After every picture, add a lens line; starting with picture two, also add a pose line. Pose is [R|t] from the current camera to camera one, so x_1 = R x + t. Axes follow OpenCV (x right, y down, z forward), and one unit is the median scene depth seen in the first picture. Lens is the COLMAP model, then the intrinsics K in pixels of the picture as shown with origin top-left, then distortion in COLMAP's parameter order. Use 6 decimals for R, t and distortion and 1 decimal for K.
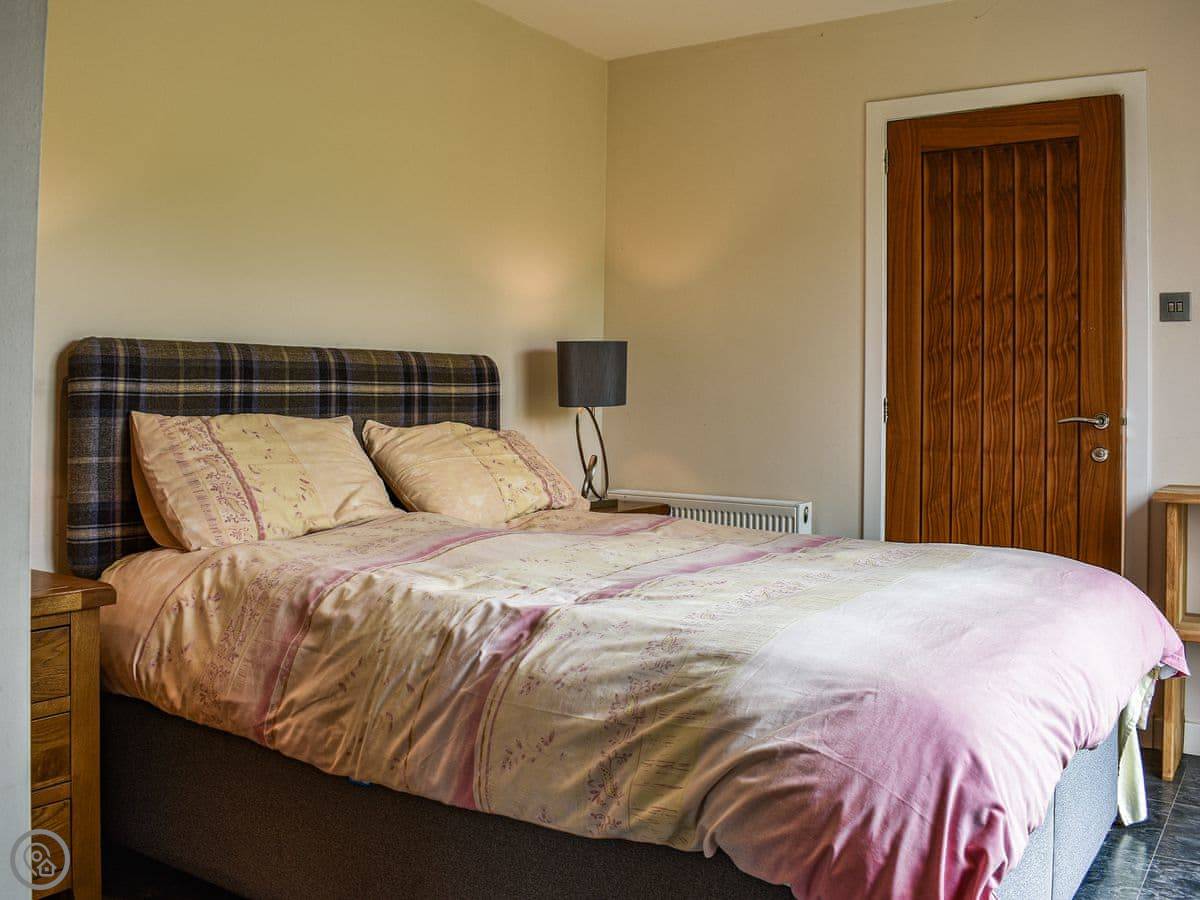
lens RADIAL K [[1020.6, 0, 599.6], [0, 1020.6, 379.6], [0, 0, 1]] dist [0.048964, -0.002044]
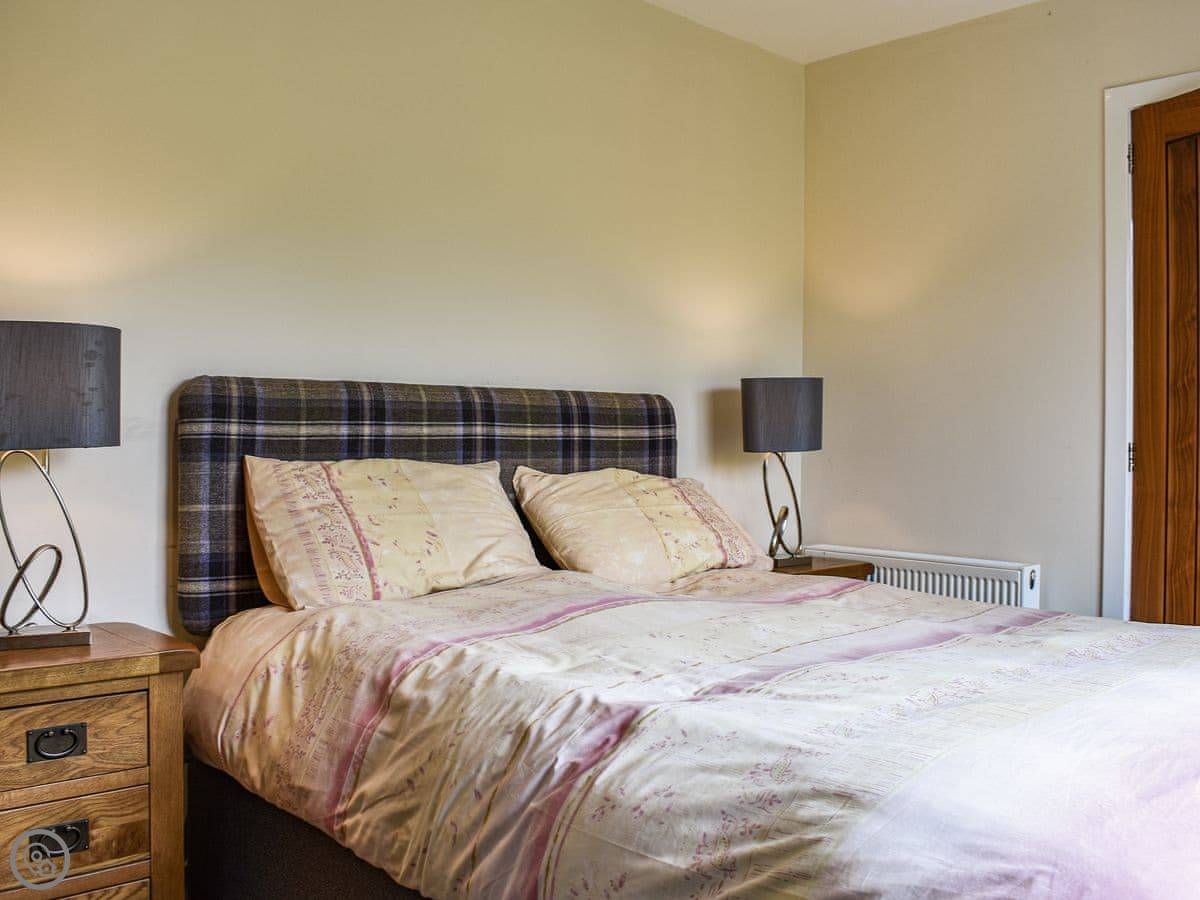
lens RADIAL K [[1103.9, 0, 600.0], [0, 1103.9, 450.0], [0, 0, 1]] dist [-0.003693, 0.009352]
pose [[0.982855, 0.002960, -0.184356, 0.043473], [0.001703, 0.999683, 0.025133, 0.001522], [0.184371, -0.025016, 0.982538, 0.093054]]
